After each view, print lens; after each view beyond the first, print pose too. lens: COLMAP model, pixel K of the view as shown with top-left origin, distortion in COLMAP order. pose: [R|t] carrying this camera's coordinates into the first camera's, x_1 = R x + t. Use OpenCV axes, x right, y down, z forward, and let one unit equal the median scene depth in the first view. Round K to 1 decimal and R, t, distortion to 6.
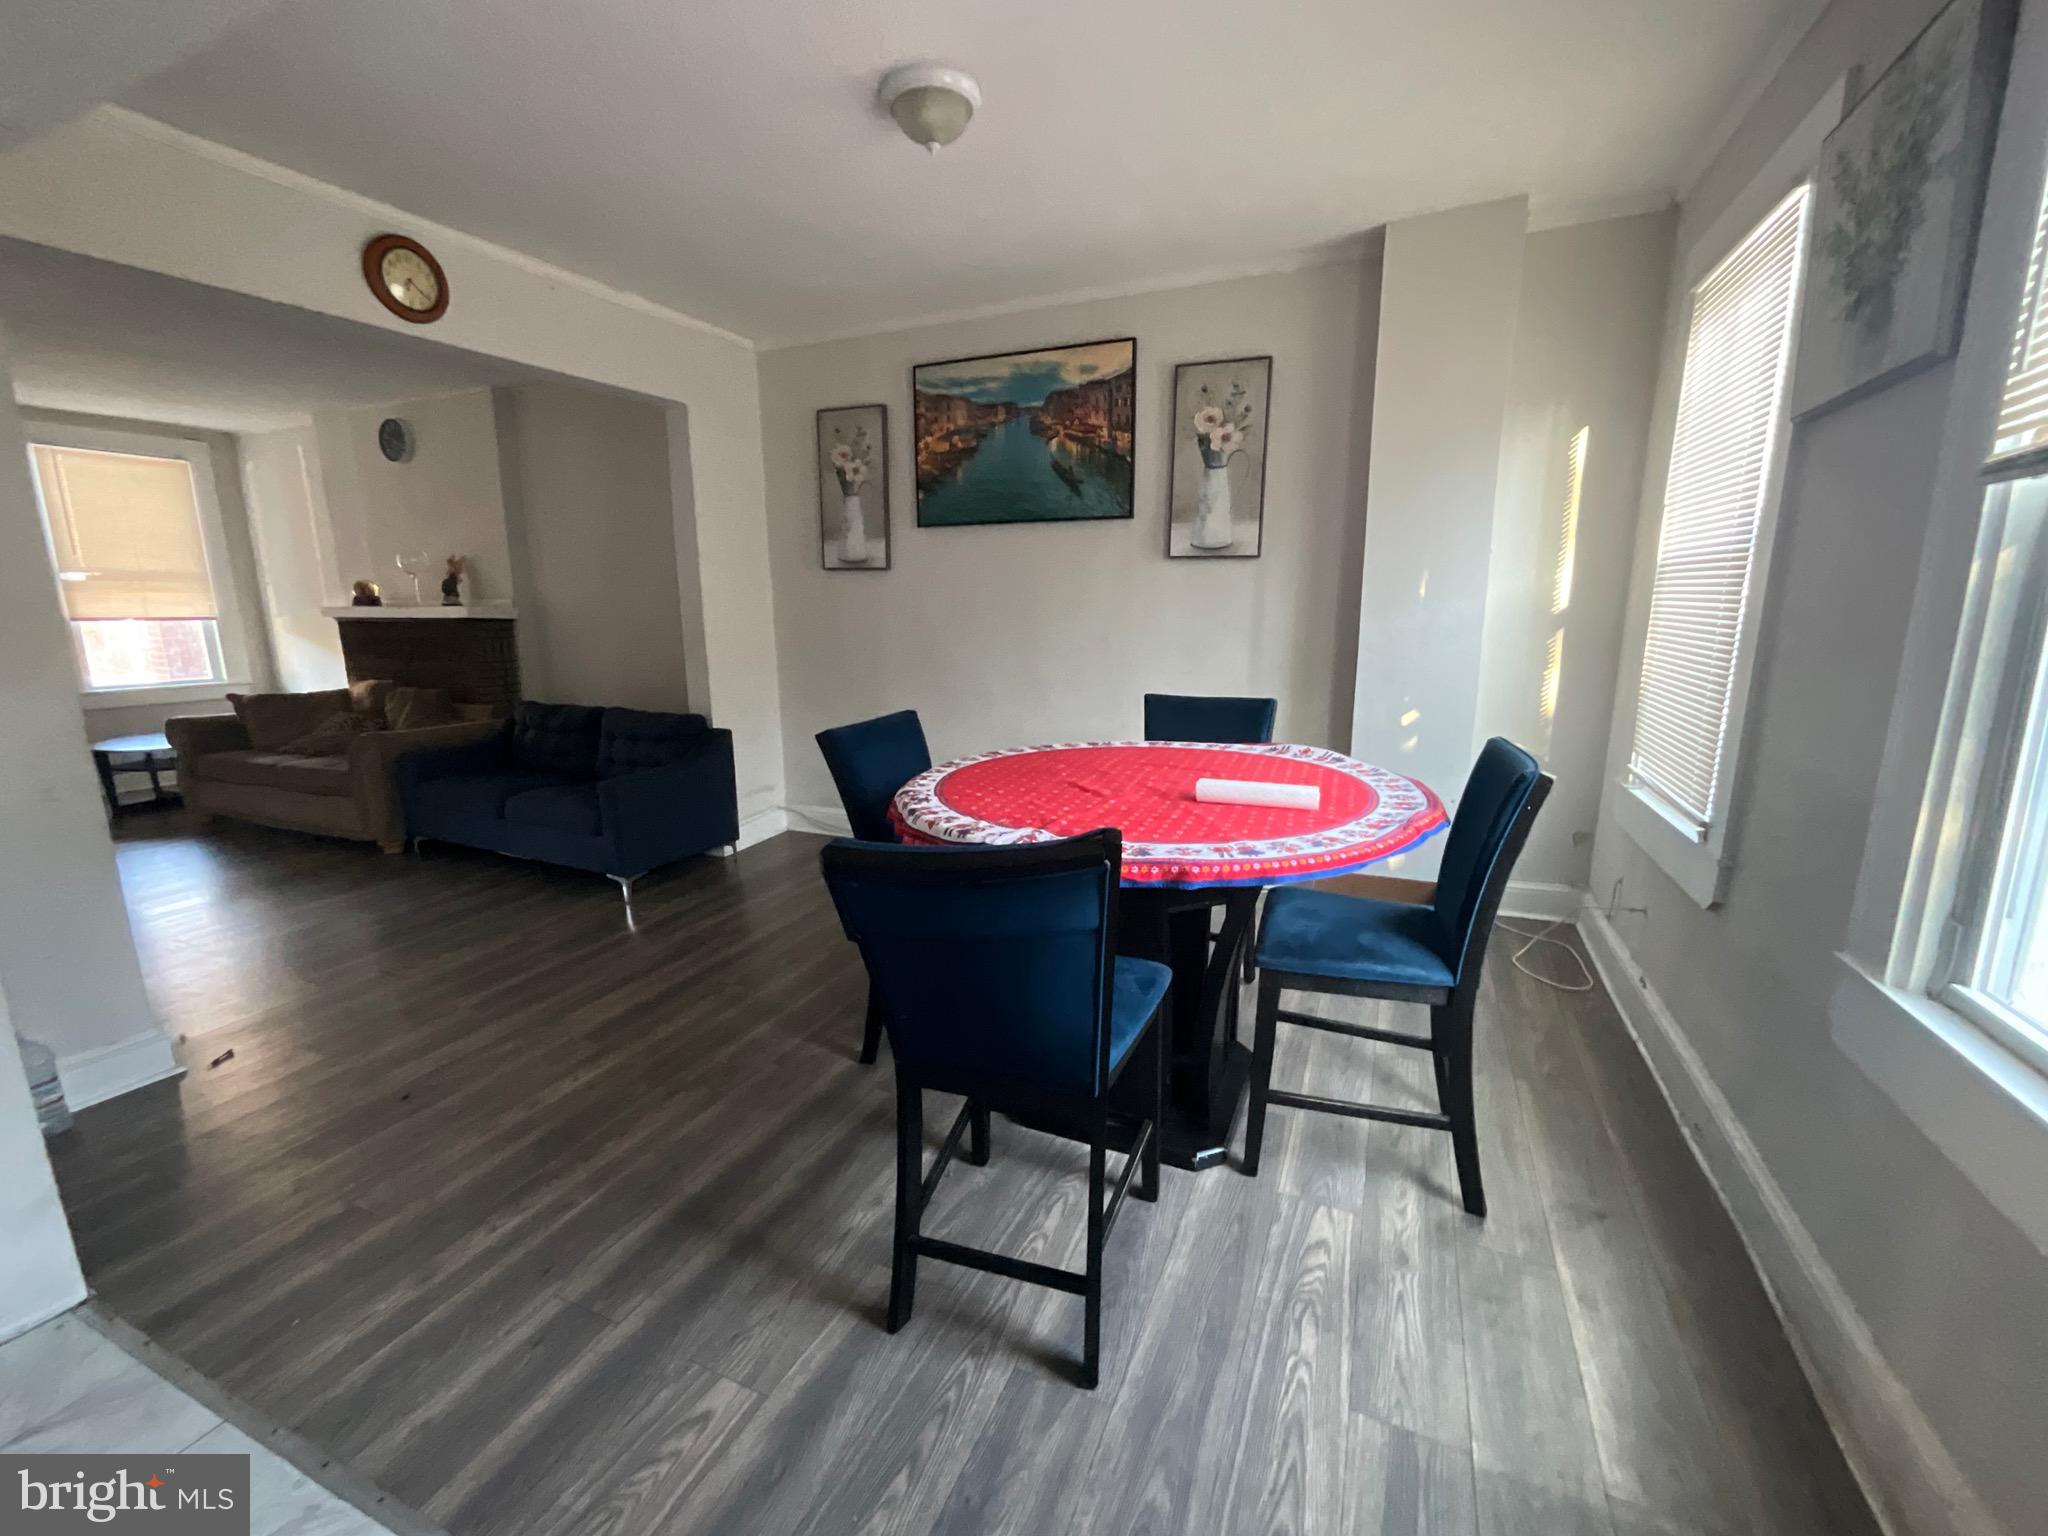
lens RADIAL K [[829.0, 0, 1032.0], [0, 829.0, 772.1], [0, 0, 1]] dist [-0.011005, -0.000180]
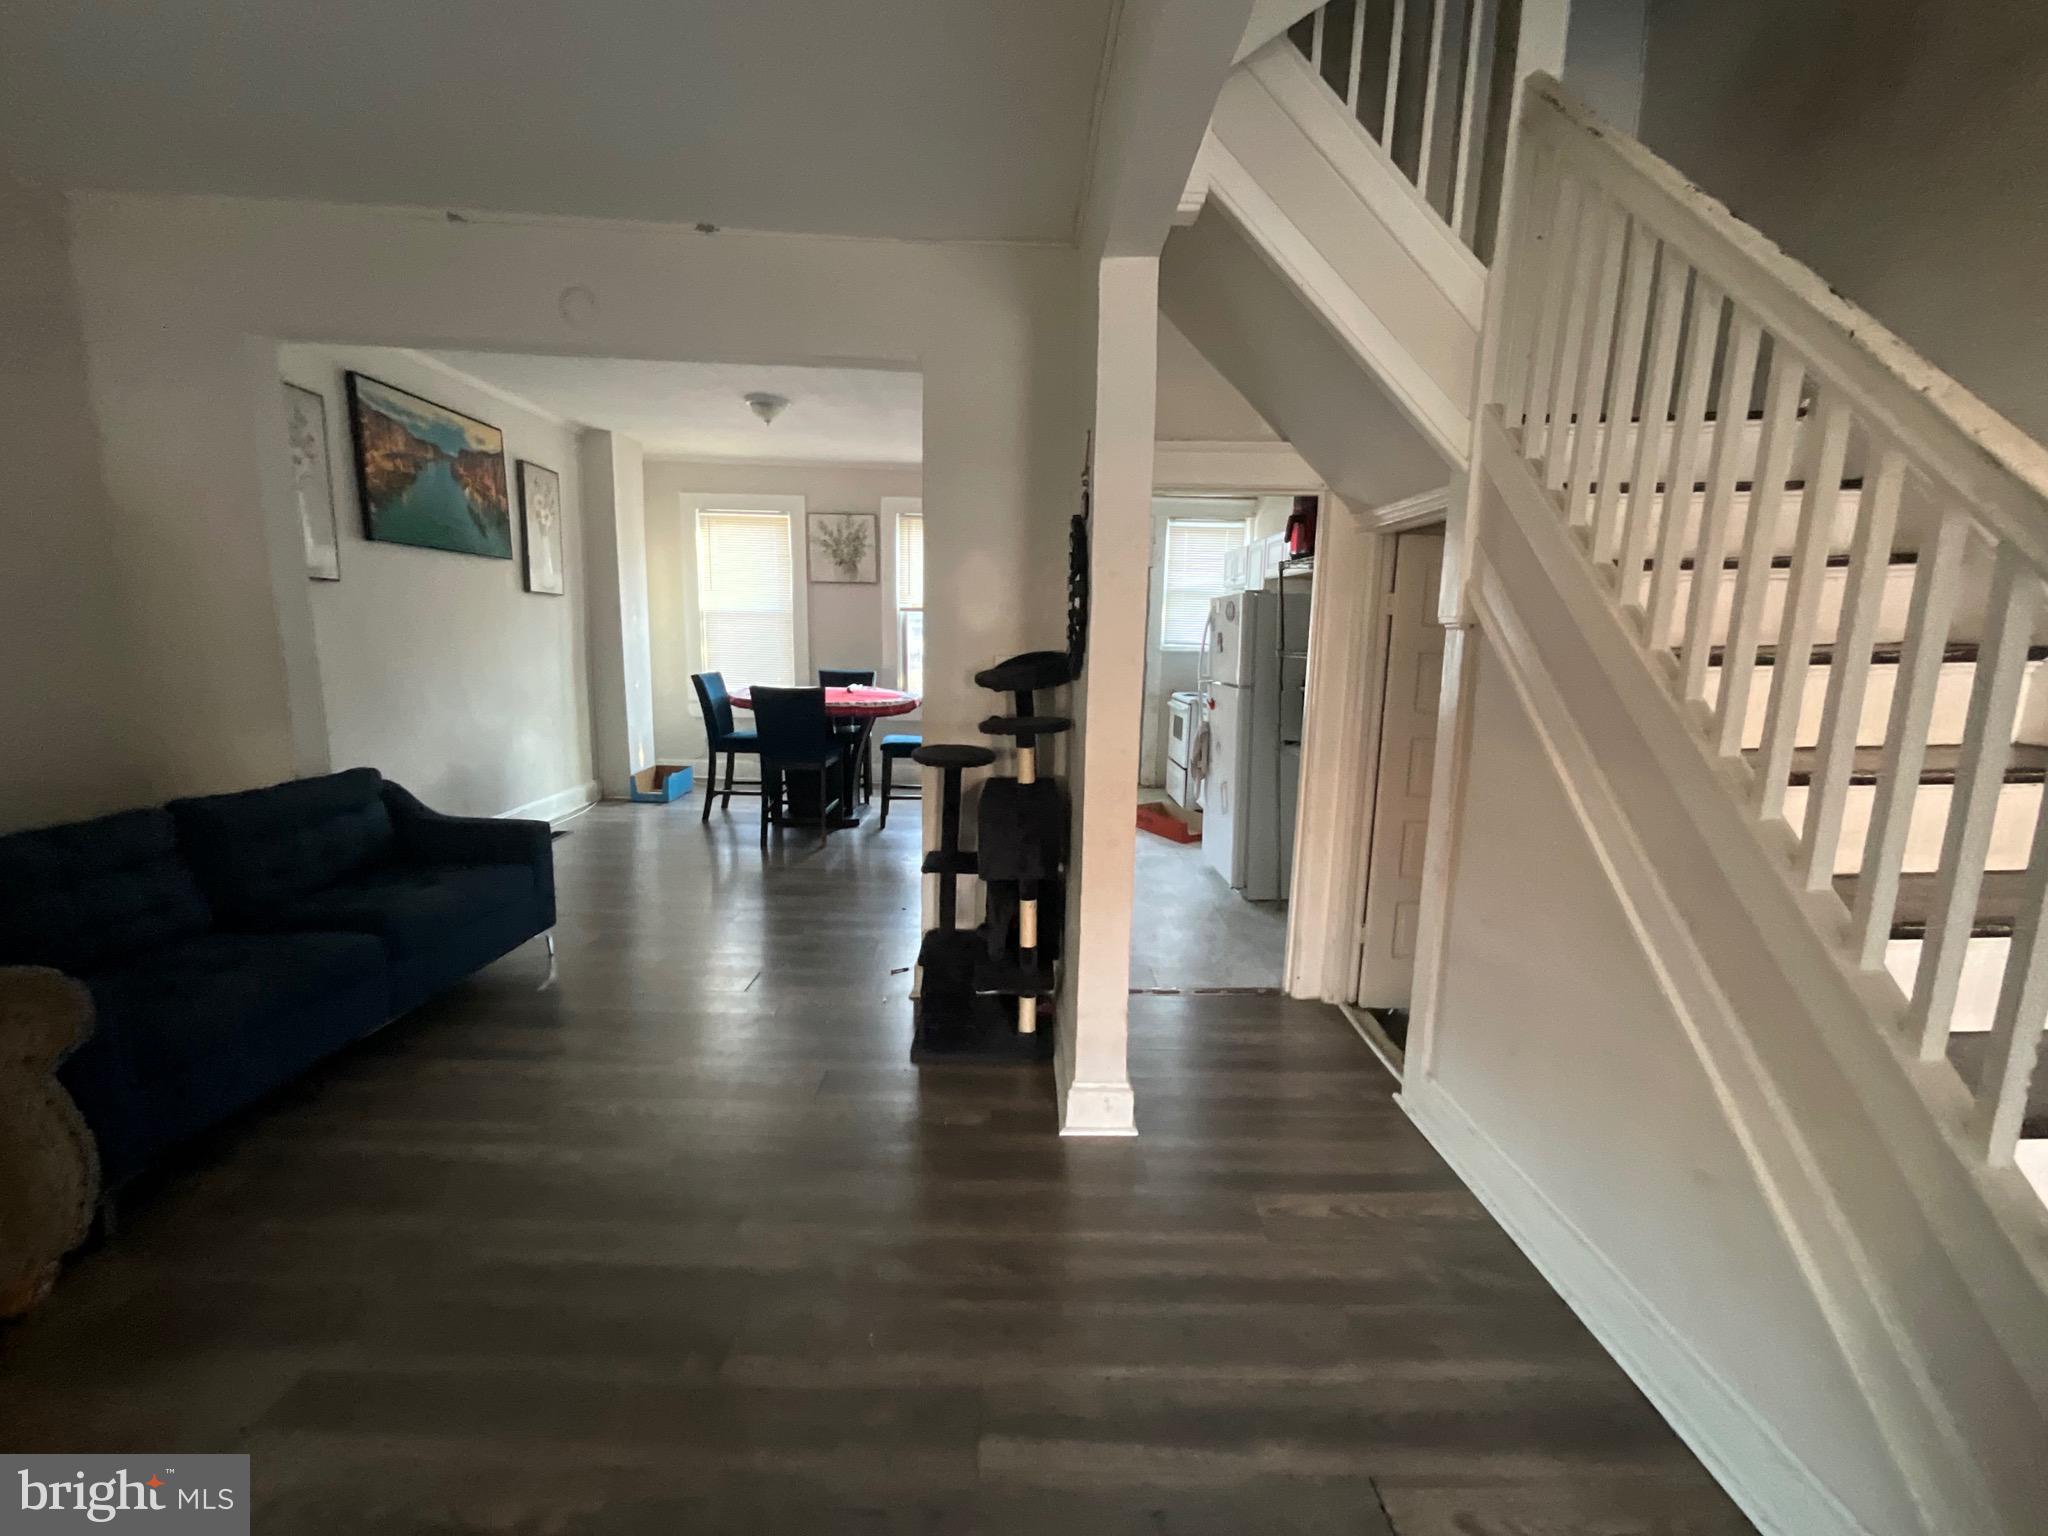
lens RADIAL K [[835.8, 0, 1024.0], [0, 835.8, 768.0], [0, 0, 1]] dist [0.016182, -0.005290]
pose [[-0.401820, -0.158377, 0.901919, -1.464015], [0.151956, 0.959742, 0.236230, -0.173594], [-0.903023, 0.231974, -0.361577, 0.795449]]
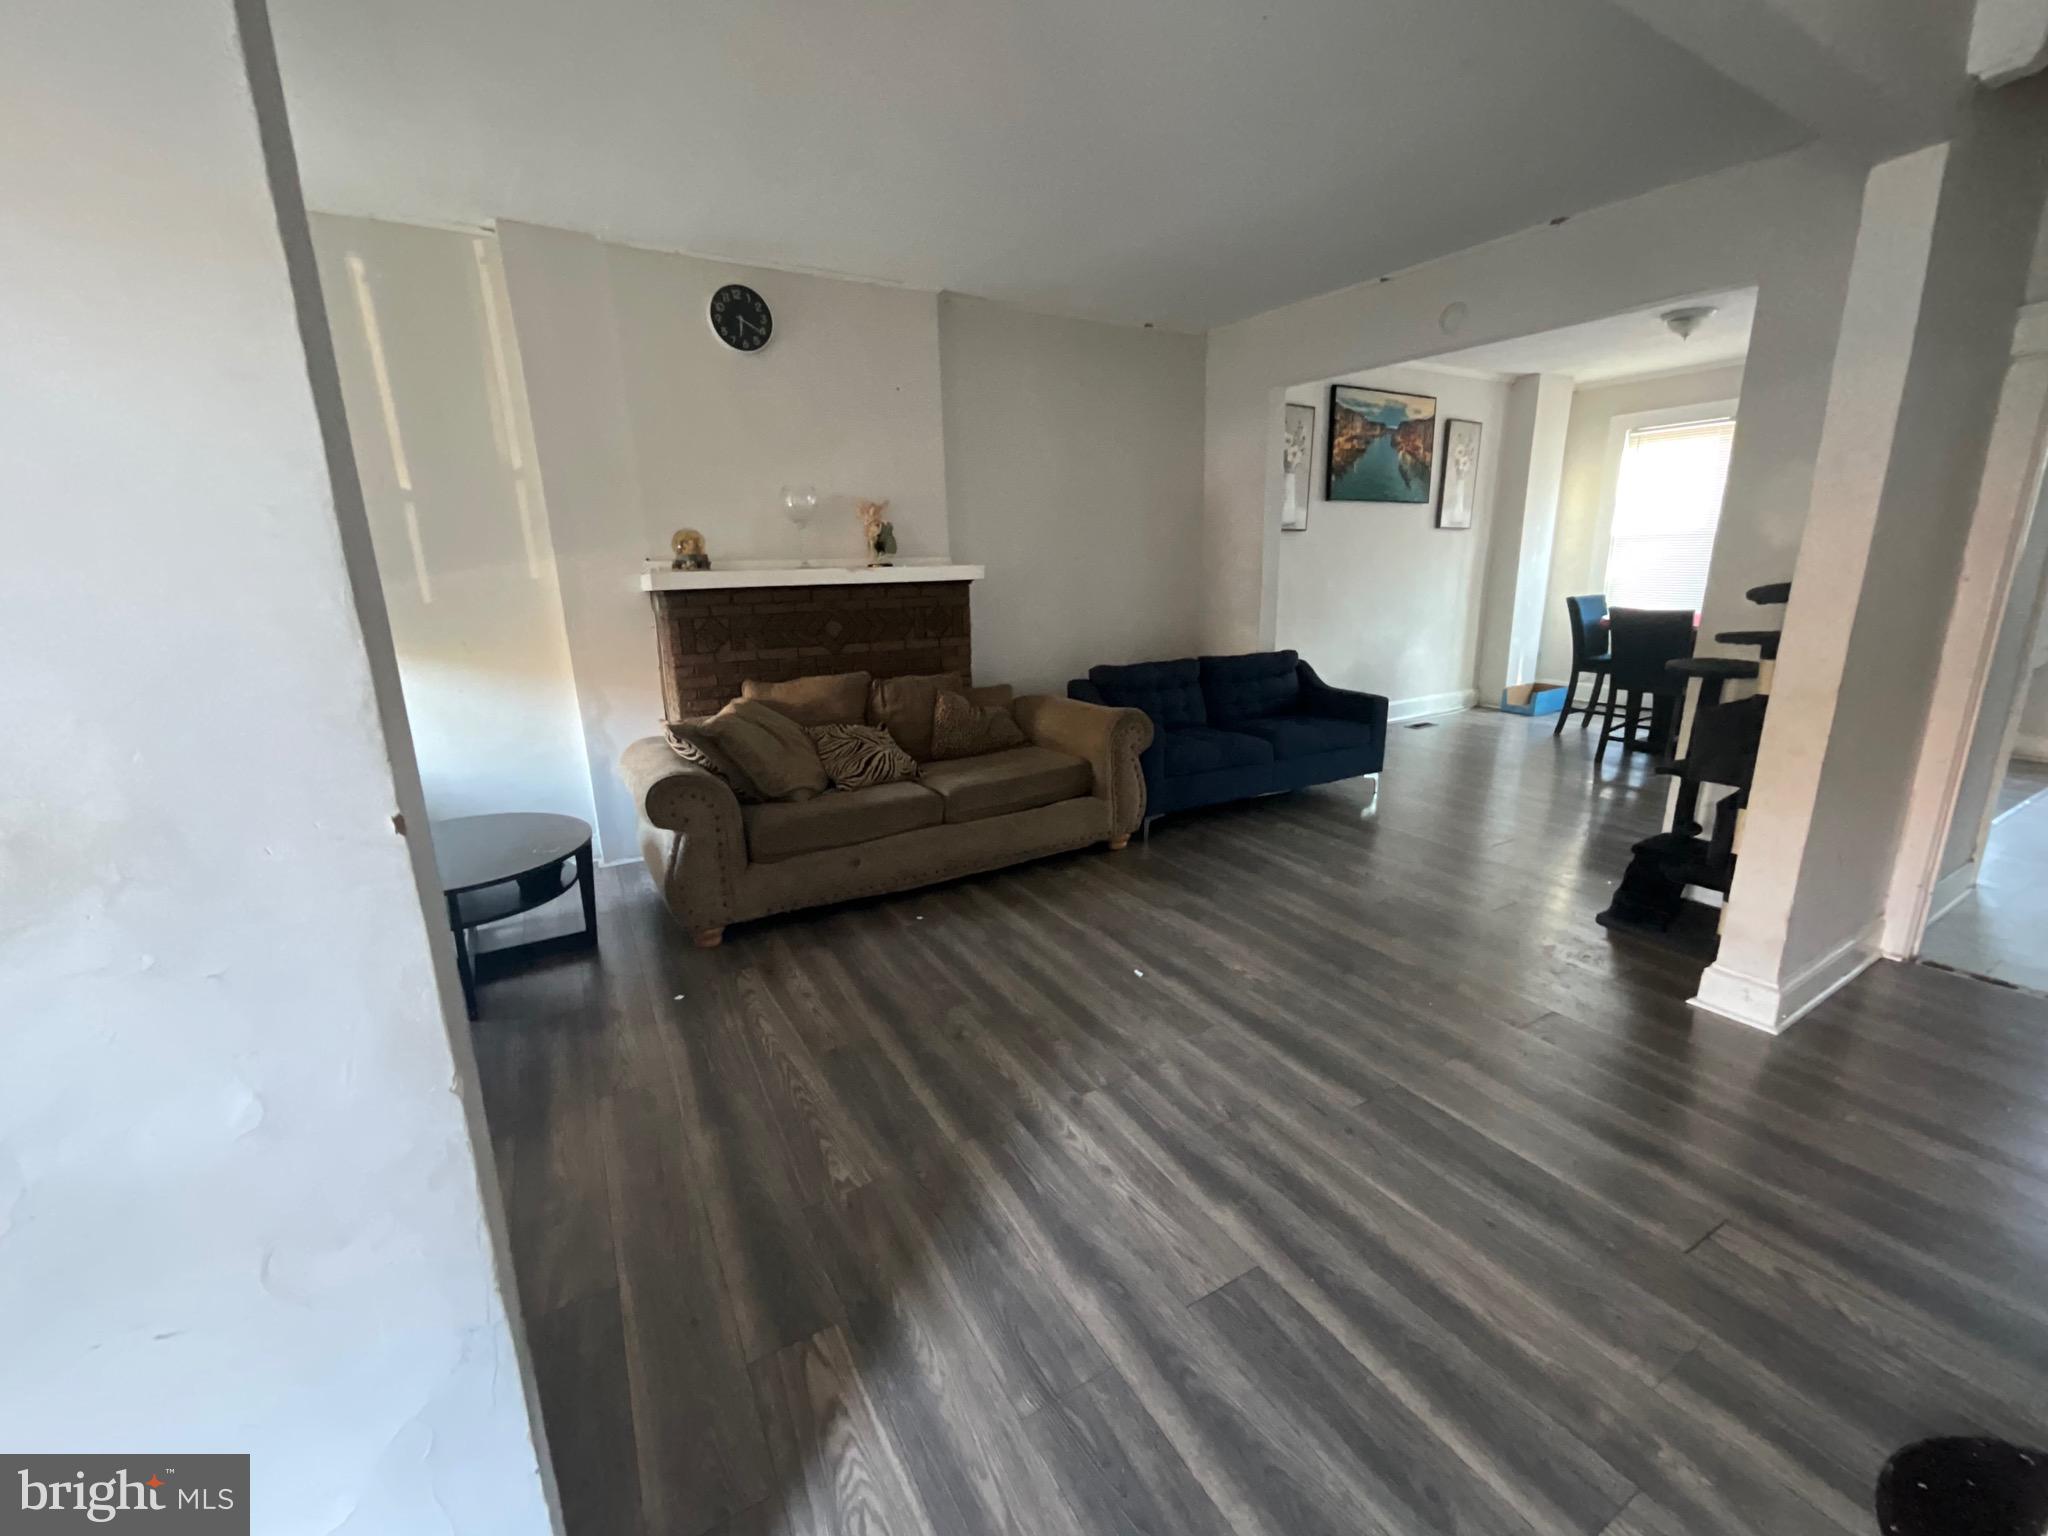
lens RADIAL K [[829.0, 0, 1032.0], [0, 829.0, 772.1], [0, 0, 1]] dist [-0.011005, -0.000180]
pose [[0.587290, -0.214041, 0.780562, -1.756960], [0.176093, 0.975088, 0.134891, -0.136058], [-0.789988, 0.058232, 0.610351, 0.617419]]
